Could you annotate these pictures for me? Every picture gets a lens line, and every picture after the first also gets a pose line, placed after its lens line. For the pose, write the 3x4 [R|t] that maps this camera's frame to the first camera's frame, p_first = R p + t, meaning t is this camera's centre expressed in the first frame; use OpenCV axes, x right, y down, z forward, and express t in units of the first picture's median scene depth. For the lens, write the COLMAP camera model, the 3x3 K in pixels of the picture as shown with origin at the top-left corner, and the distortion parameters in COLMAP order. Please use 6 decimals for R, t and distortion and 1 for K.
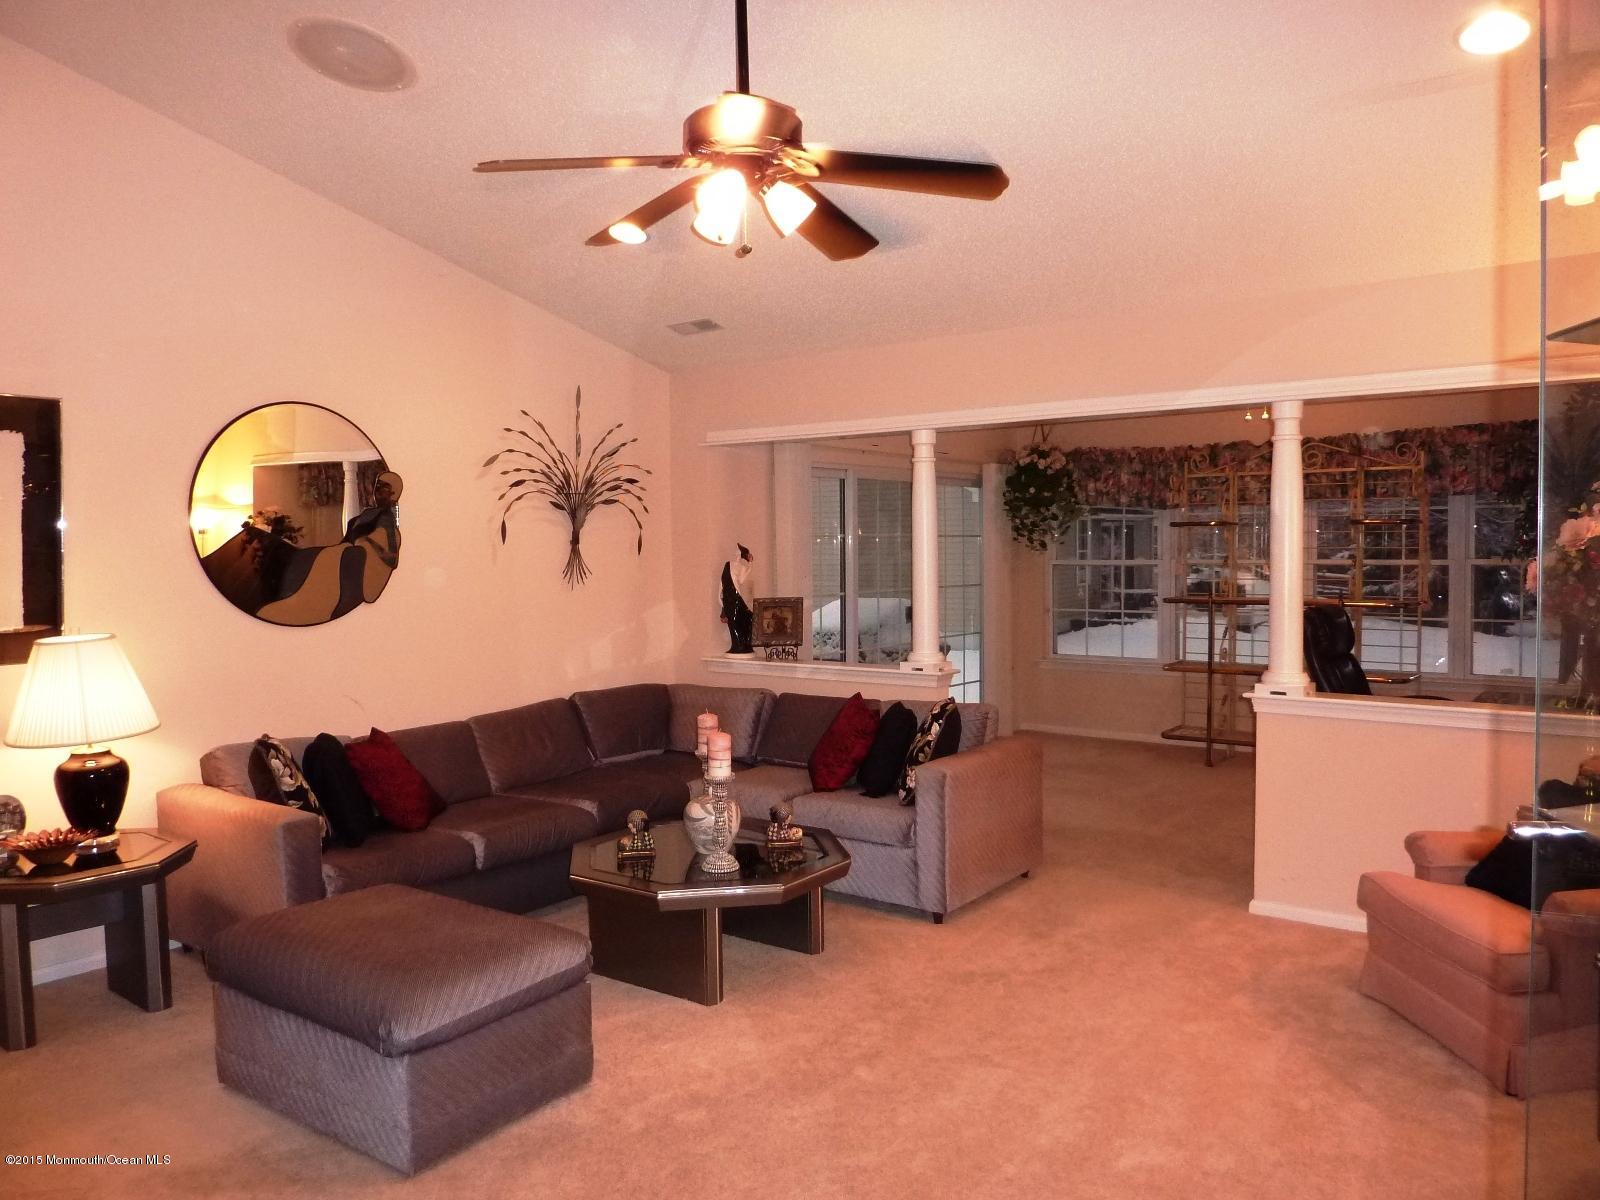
lens RADIAL K [[1200.6, 0, 767.7], [0, 1200.6, 604.2], [0, 0, 1]] dist [-0.027923, -0.012895]
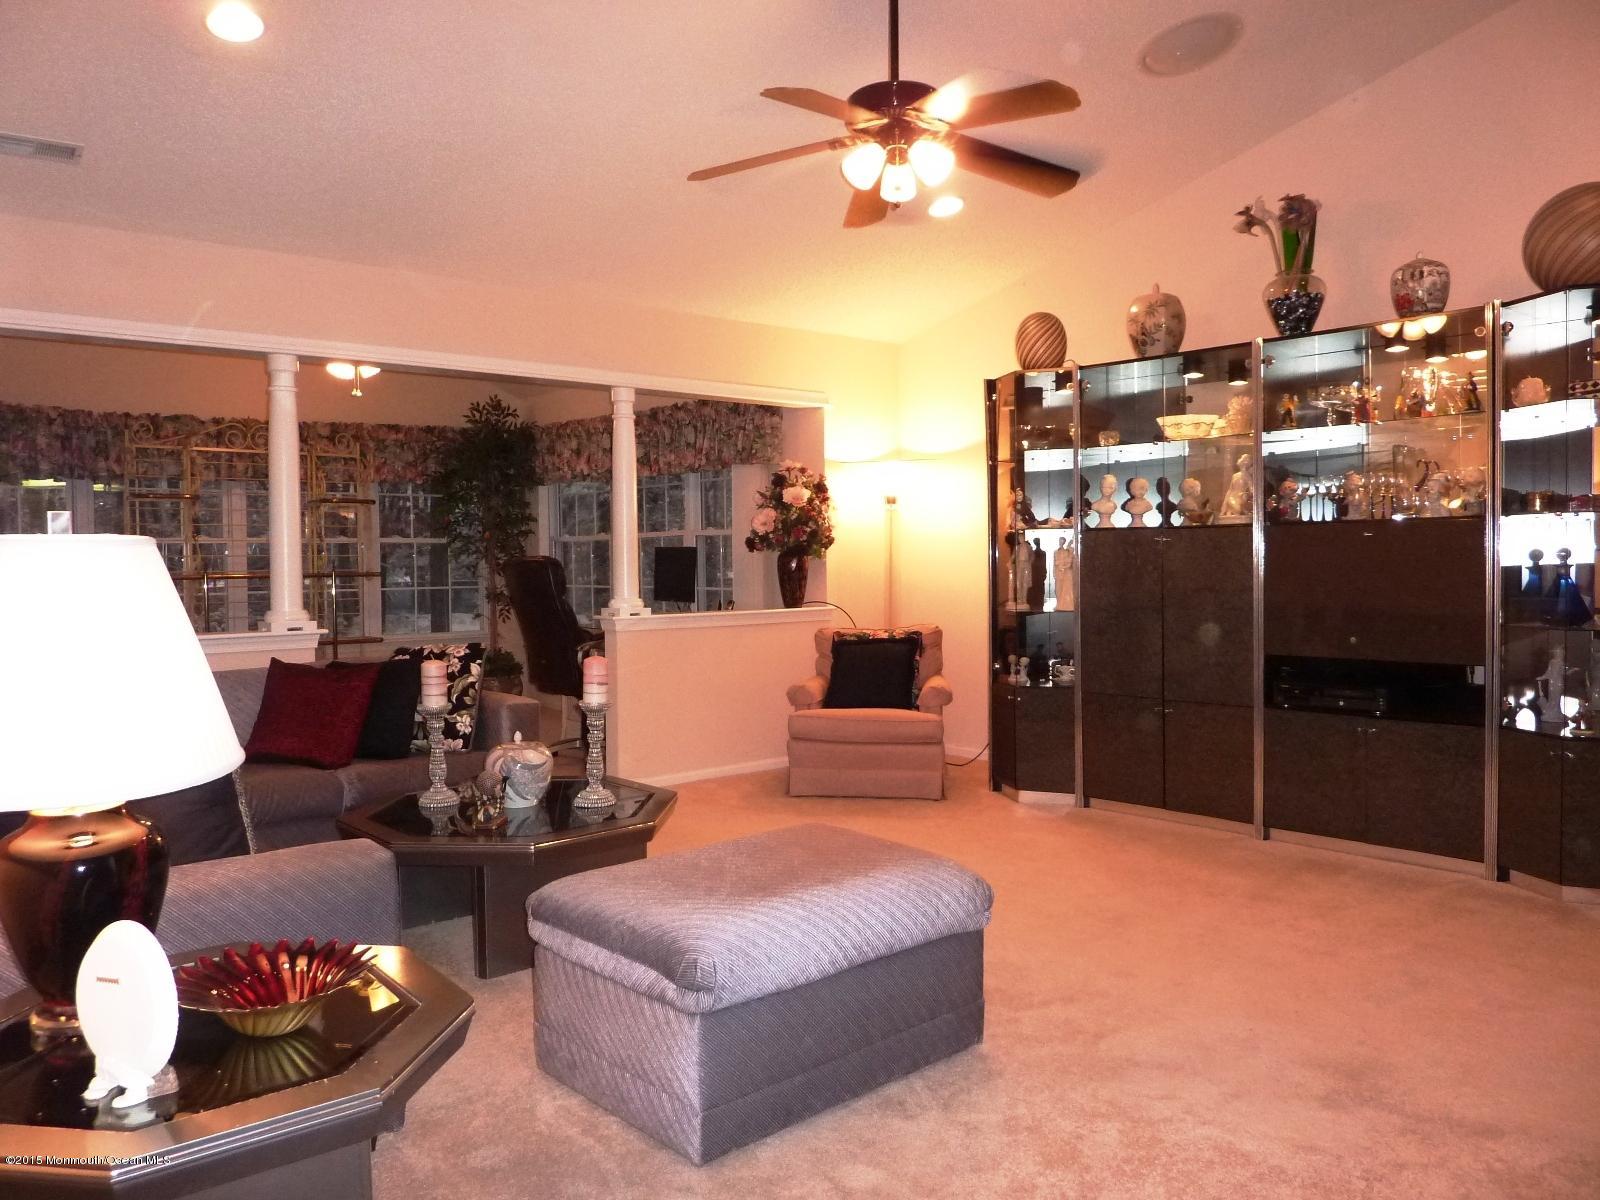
lens RADIAL K [[1200.6, 0, 799.7], [0, 1200.6, 597.0], [0, 0, 1]] dist [-0.027923, -0.012895]
pose [[0.223973, -0.029192, 0.974158, -0.421675], [0.042701, 0.998885, 0.020115, 0.013091], [-0.973660, 0.037093, 0.224969, 0.288959]]
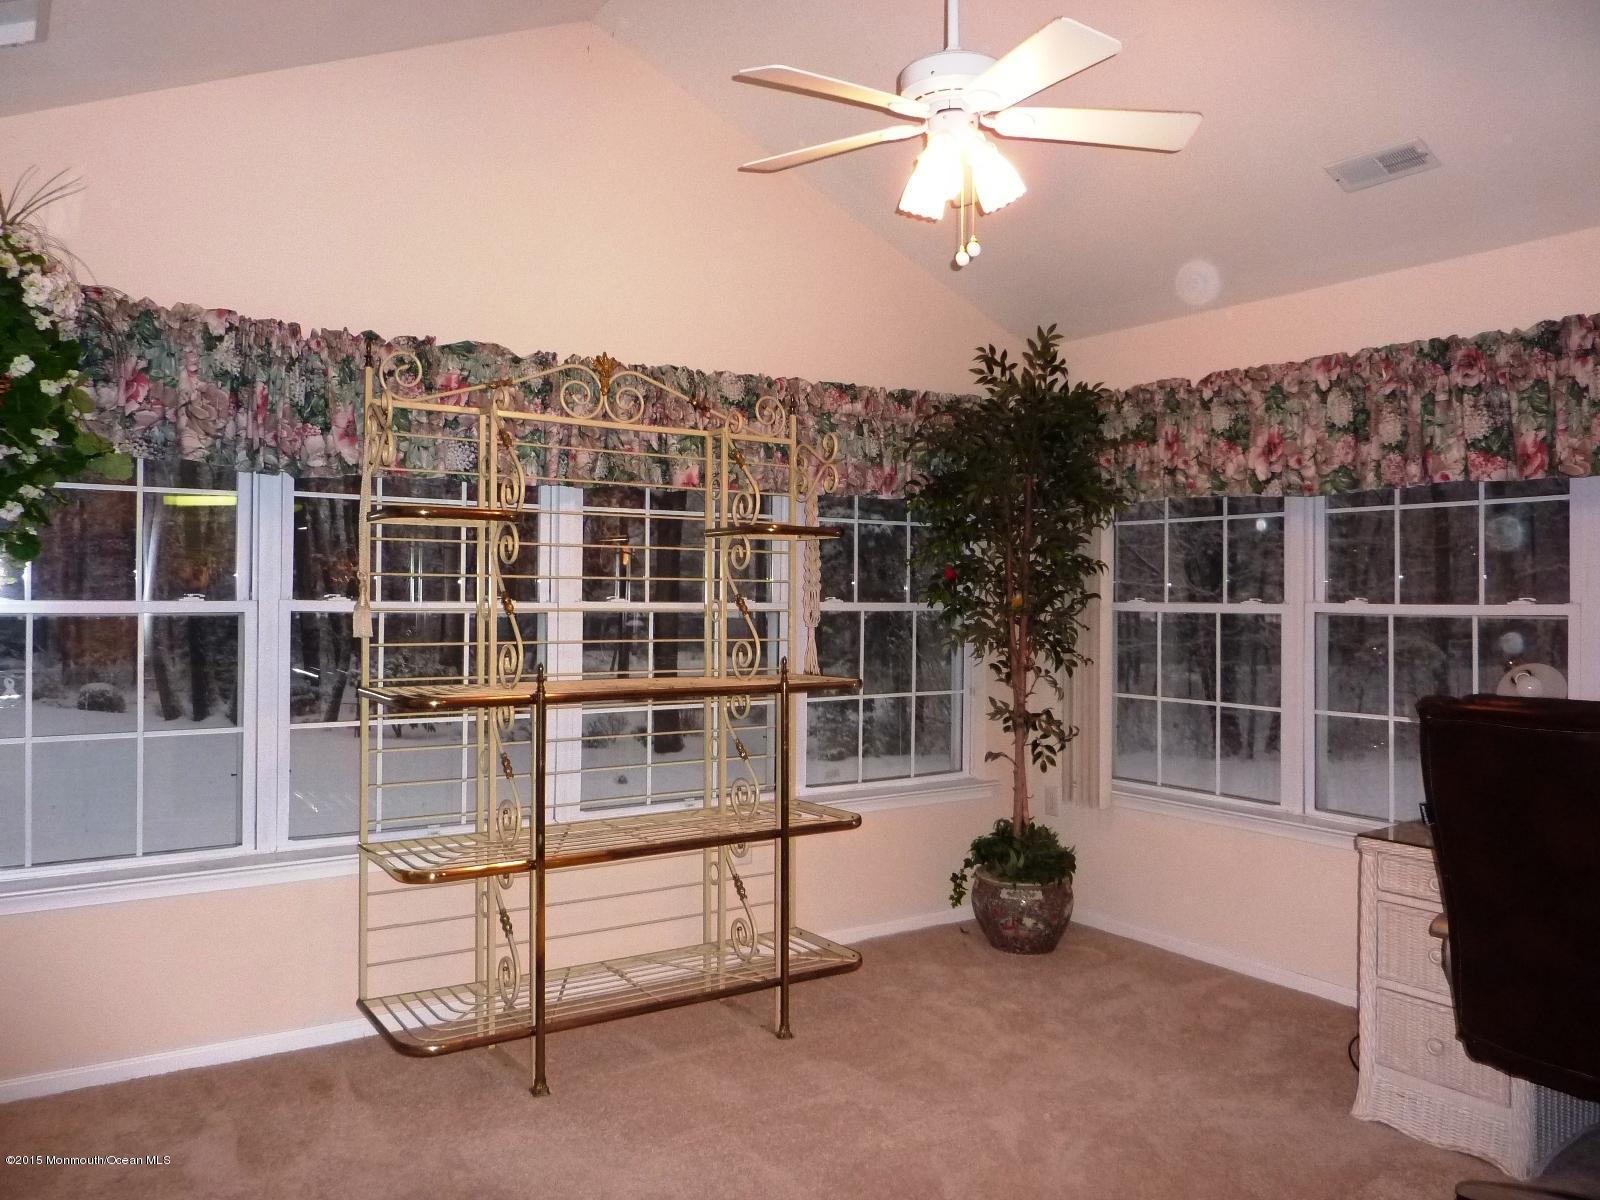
lens RADIAL K [[1200.6, 0, 799.9], [0, 1200.6, 590.1], [0, 0, 1]] dist [-0.027923, -0.012895]
pose [[0.316439, 0.020568, 0.948390, 0.000361], [0.031394, 0.998990, -0.032140, -0.021943], [-0.948093, 0.039945, 0.315474, 0.714330]]
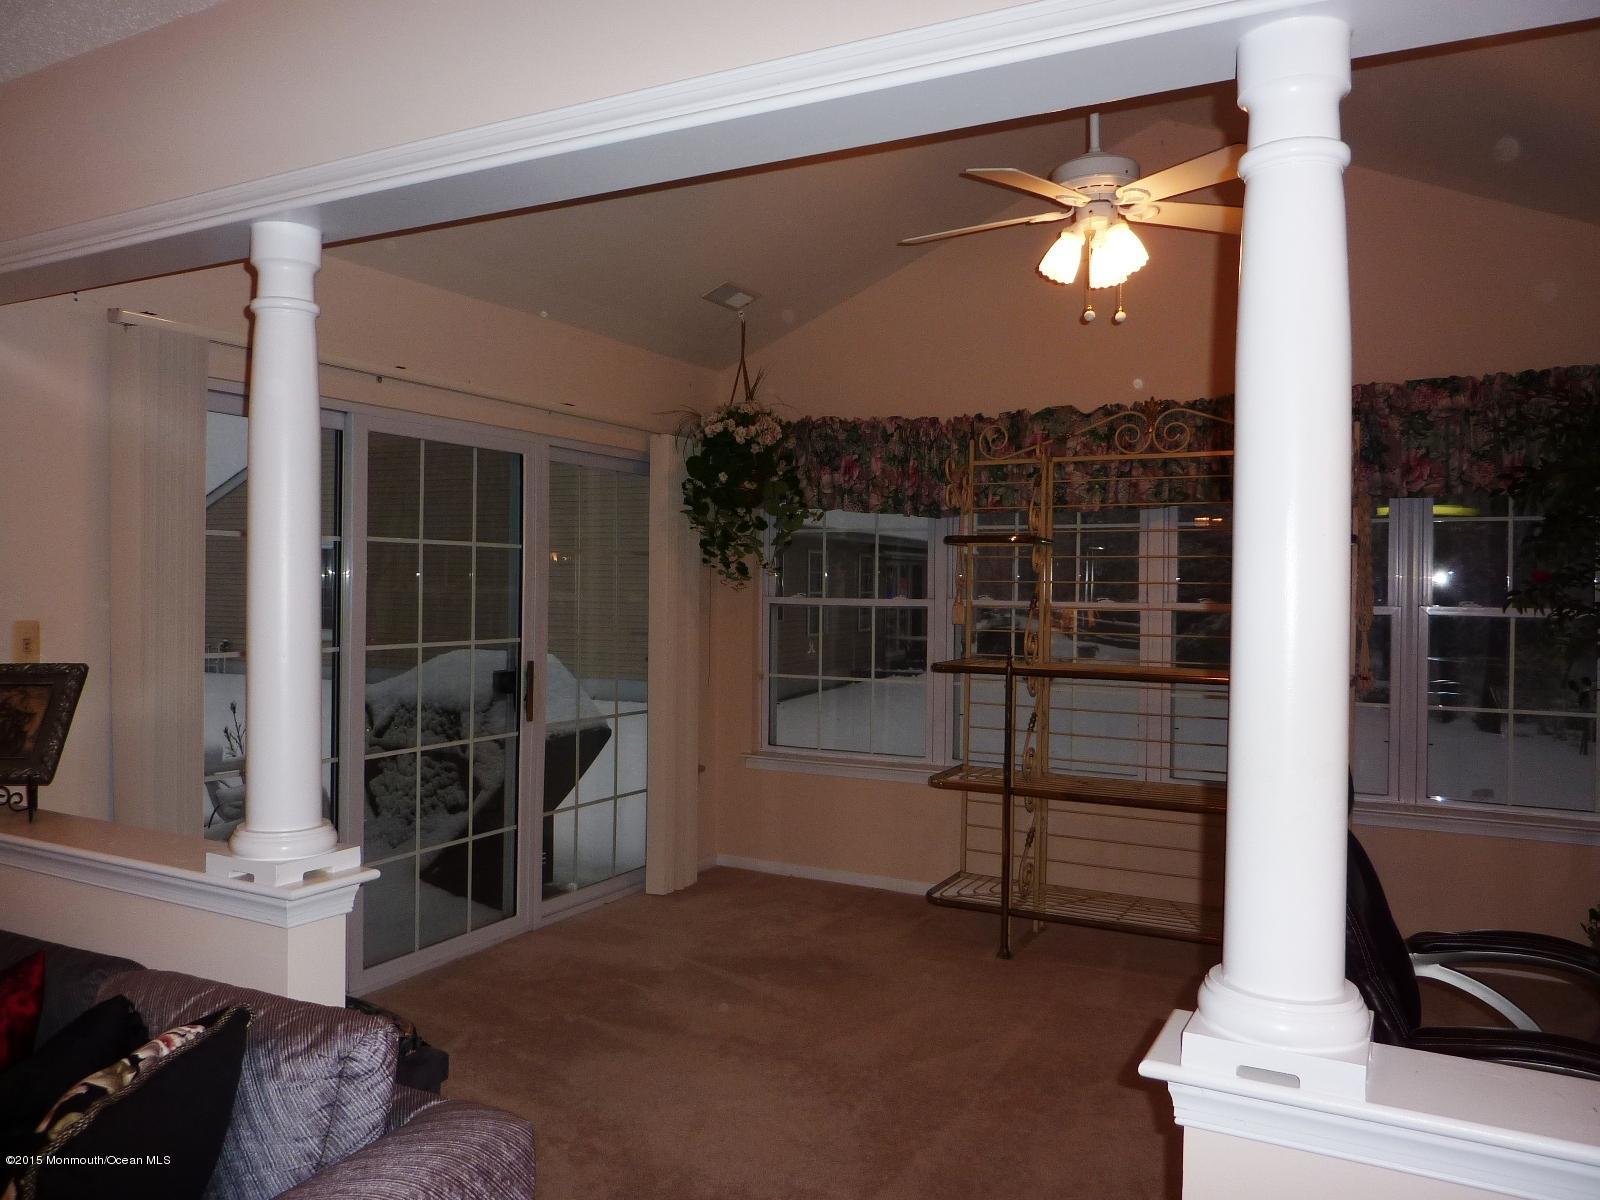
lens RADIAL K [[1151.3, 0, 793.3], [0, 1151.3, 598.6], [0, 0, 1]] dist [-0.021576, -0.012071]
pose [[0.984275, 0.021776, 0.175298, 0.155627], [-0.014983, 0.999088, -0.039981, -0.012533], [-0.176009, 0.036726, 0.983703, 0.432162]]
